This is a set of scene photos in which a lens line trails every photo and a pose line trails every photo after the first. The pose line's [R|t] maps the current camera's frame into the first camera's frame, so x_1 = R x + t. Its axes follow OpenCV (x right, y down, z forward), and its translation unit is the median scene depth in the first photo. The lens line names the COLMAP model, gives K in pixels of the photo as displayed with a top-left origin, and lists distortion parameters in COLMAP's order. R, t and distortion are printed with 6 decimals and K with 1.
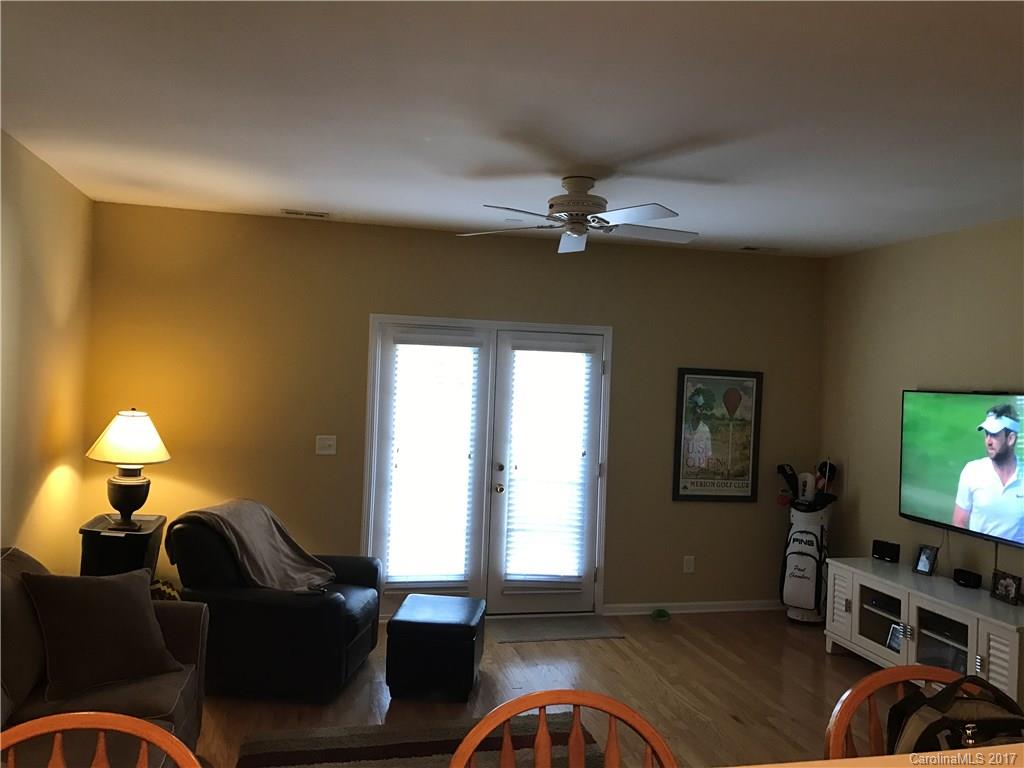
lens RADIAL K [[858.0, 0, 513.6], [0, 858.0, 367.4], [0, 0, 1]] dist [0.070666, -0.006918]
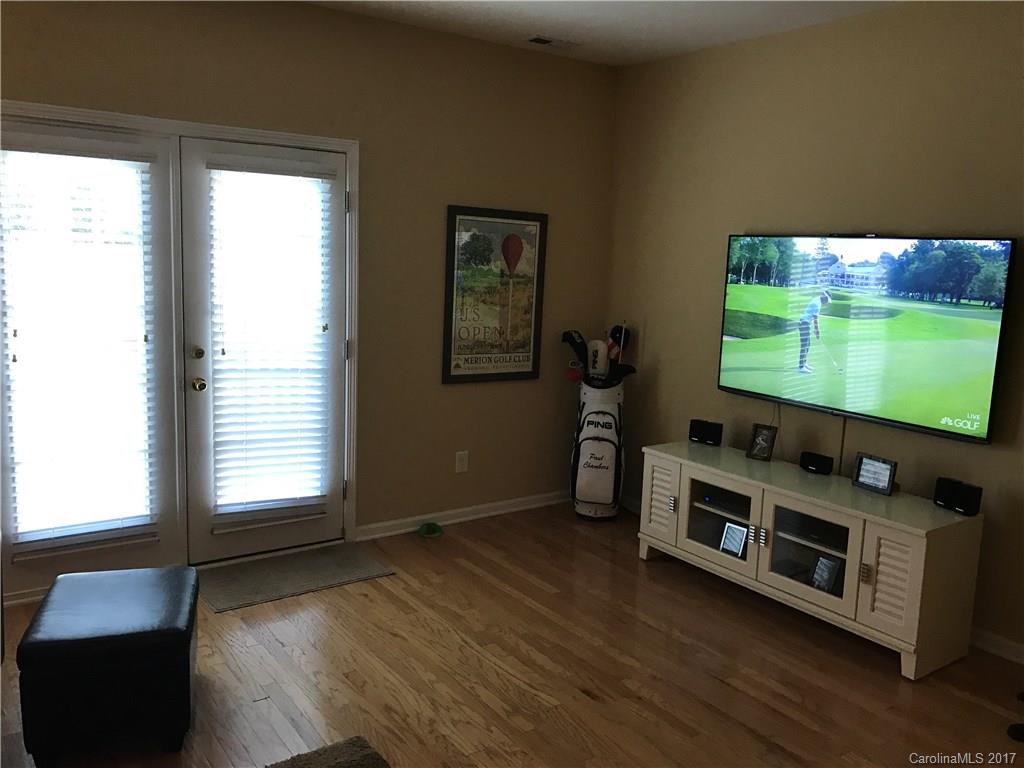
lens RADIAL K [[833.4, 0, 512.0], [0, 833.4, 384.0], [0, 0, 1]] dist [0.053940, -0.092363]
pose [[0.927754, -0.059701, 0.368386, -0.030397], [-0.009531, 0.983009, 0.183311, 0.020111], [-0.373071, -0.173579, 0.911421, 0.322339]]
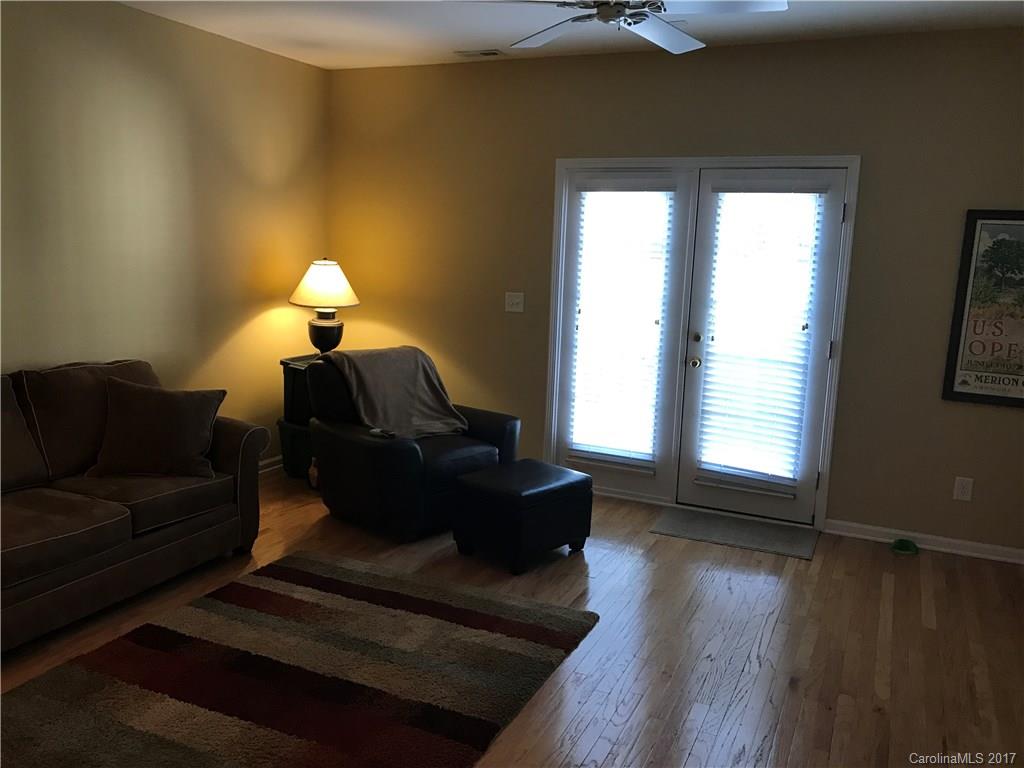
lens RADIAL K [[833.4, 0, 512.0], [0, 833.4, 384.0], [0, 0, 1]] dist [0.053940, -0.092363]
pose [[0.778147, 0.093484, -0.621087, 0.355680], [0.002736, 0.988347, 0.152191, 0.036713], [0.628077, -0.120127, 0.768823, 0.252666]]
